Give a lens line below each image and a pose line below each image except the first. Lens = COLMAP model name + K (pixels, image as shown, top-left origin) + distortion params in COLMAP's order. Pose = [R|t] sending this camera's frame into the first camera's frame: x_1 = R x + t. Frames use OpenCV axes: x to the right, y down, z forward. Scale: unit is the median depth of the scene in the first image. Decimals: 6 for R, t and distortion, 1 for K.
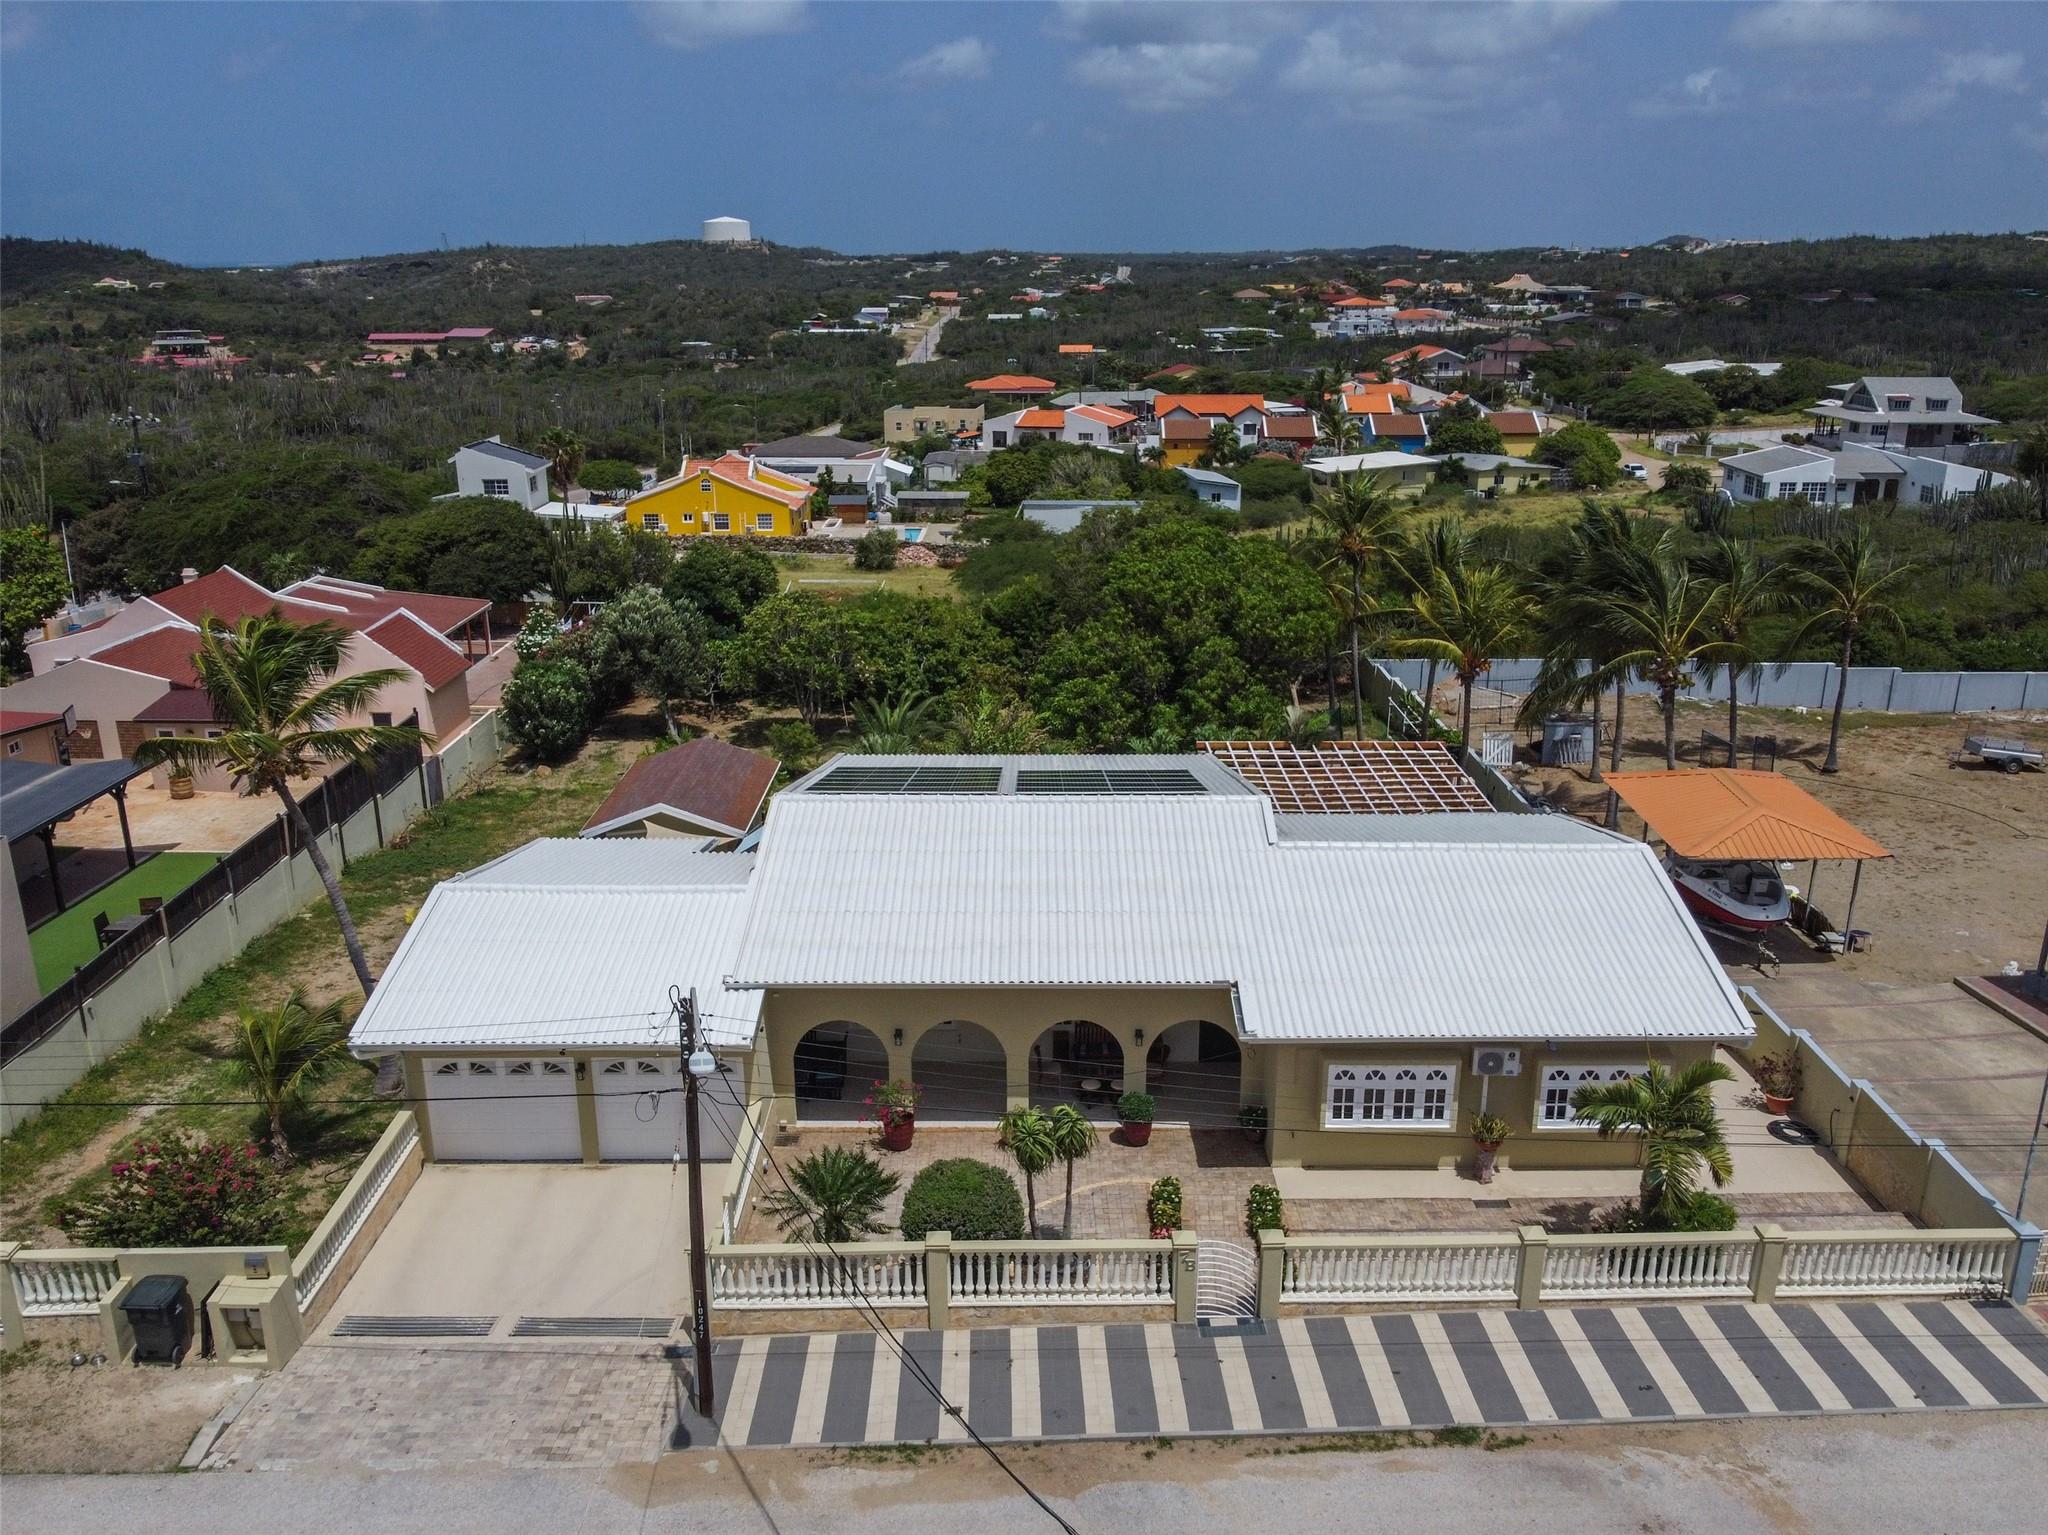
lens RADIAL K [[1643.1, 0, 1024.0], [0, 1643.1, 767.5], [0, 0, 1]] dist [-0.006862, -0.002830]
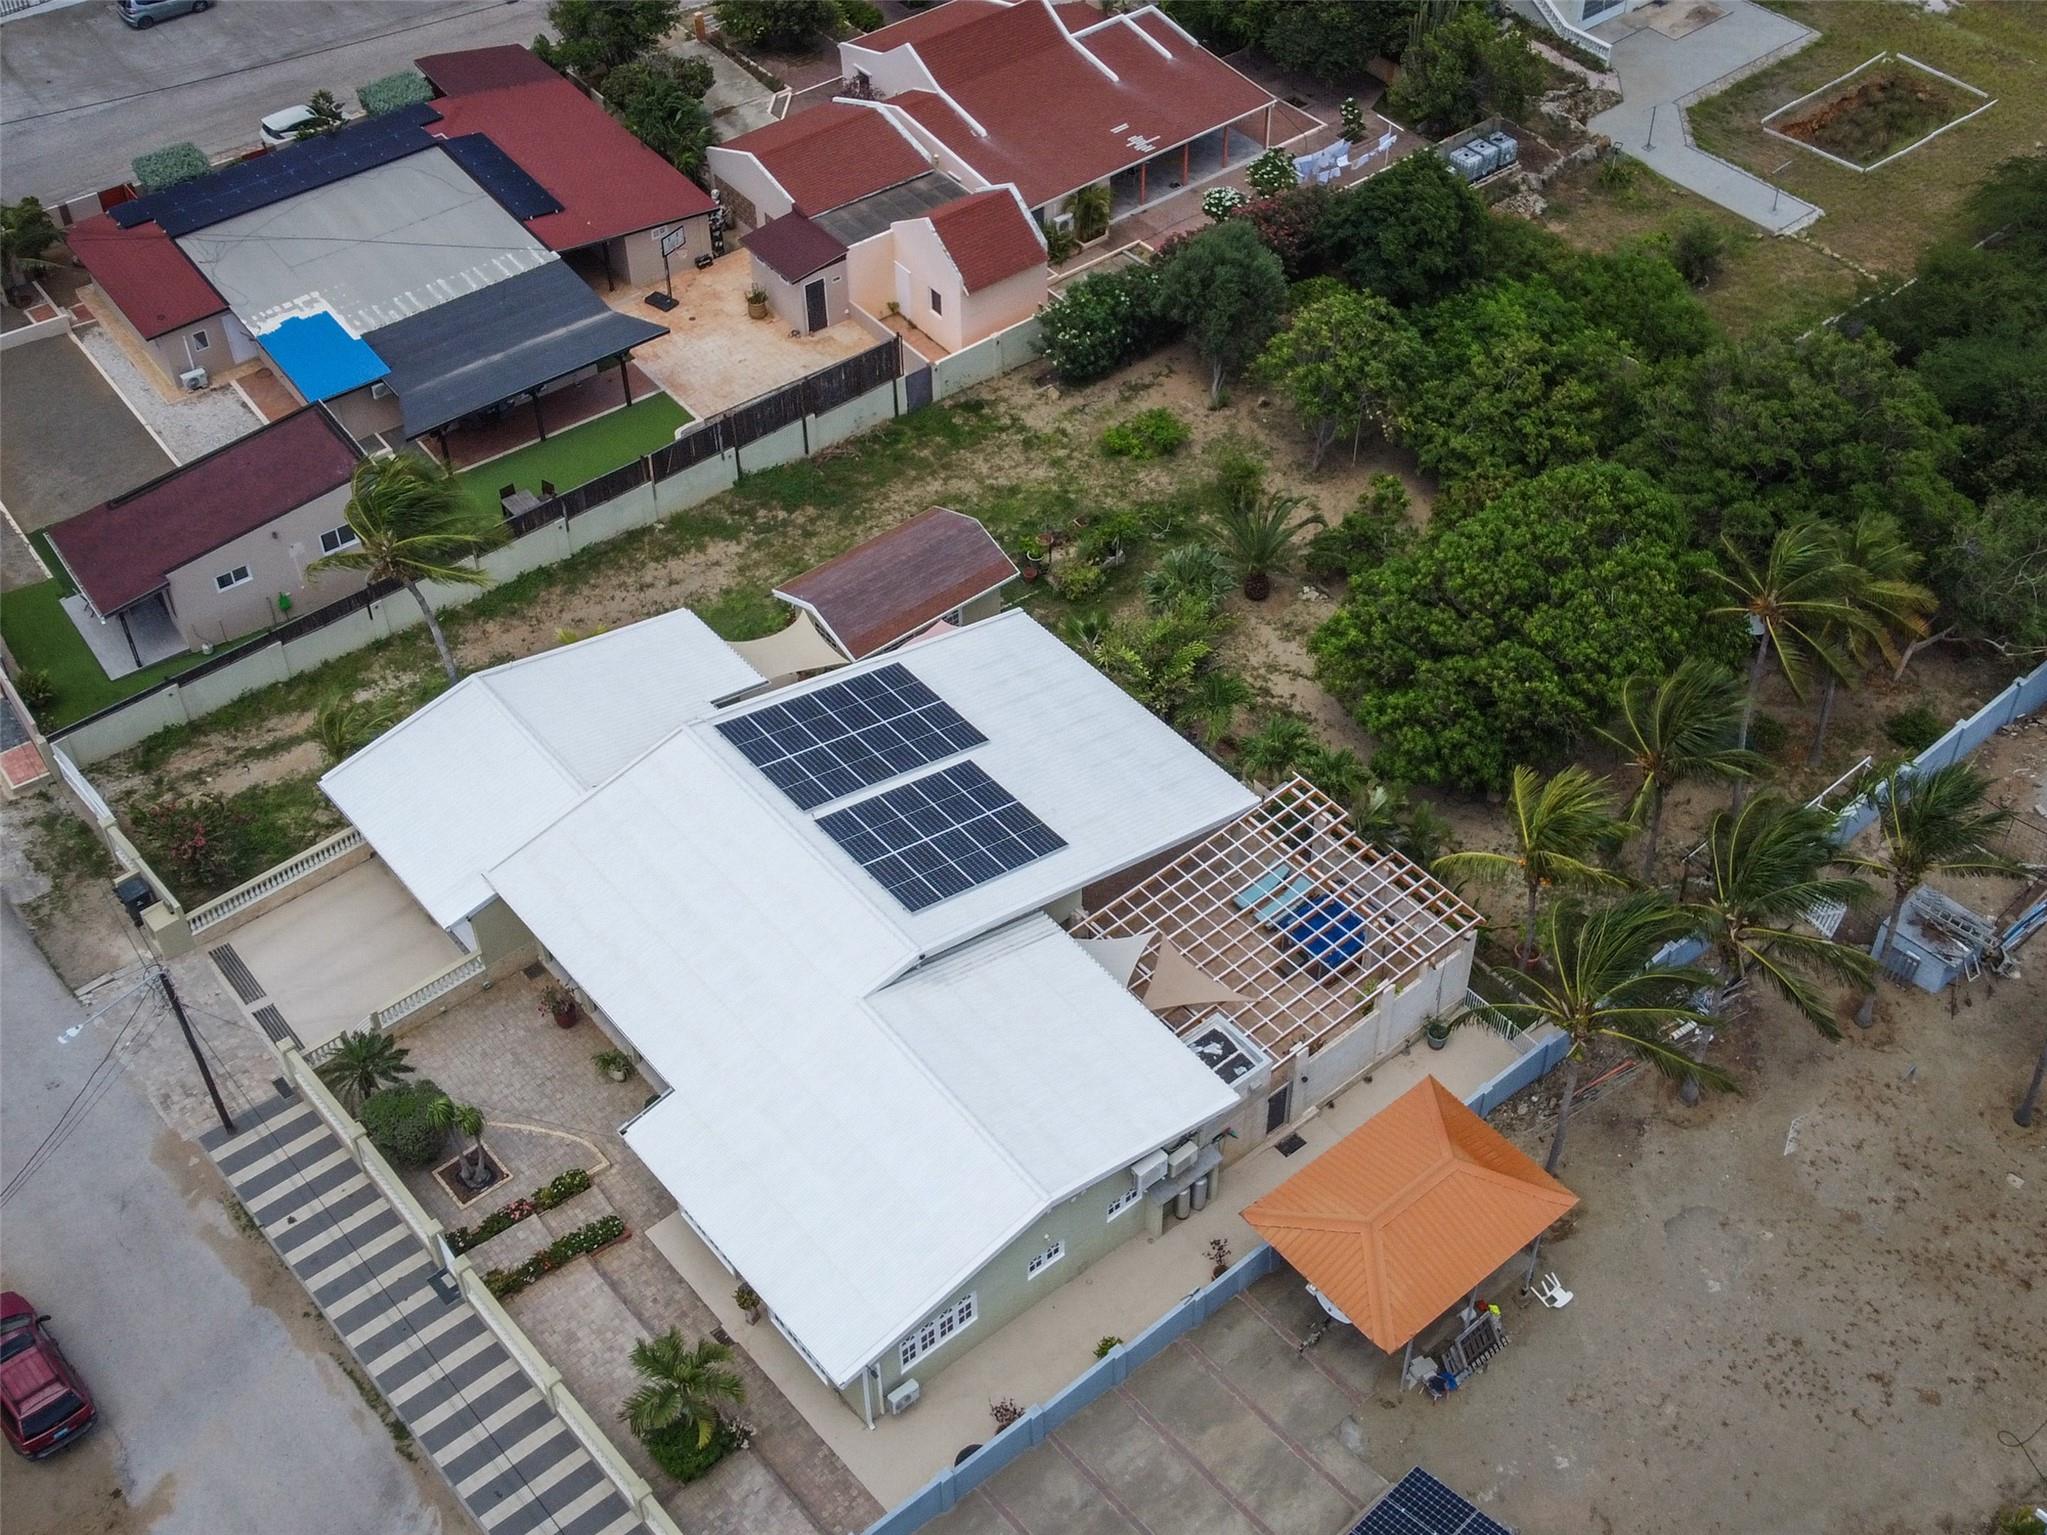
lens RADIAL K [[2271.2, 0, 1188.7], [0, 2271.2, 634.7], [0, 0, 1]] dist [0.007181, -0.034222]
pose [[0.675360, 0.509386, -0.533306, 0.881139], [-0.243239, 0.836526, 0.490977, -0.866274], [0.696221, -0.201866, 0.688859, 0.072260]]
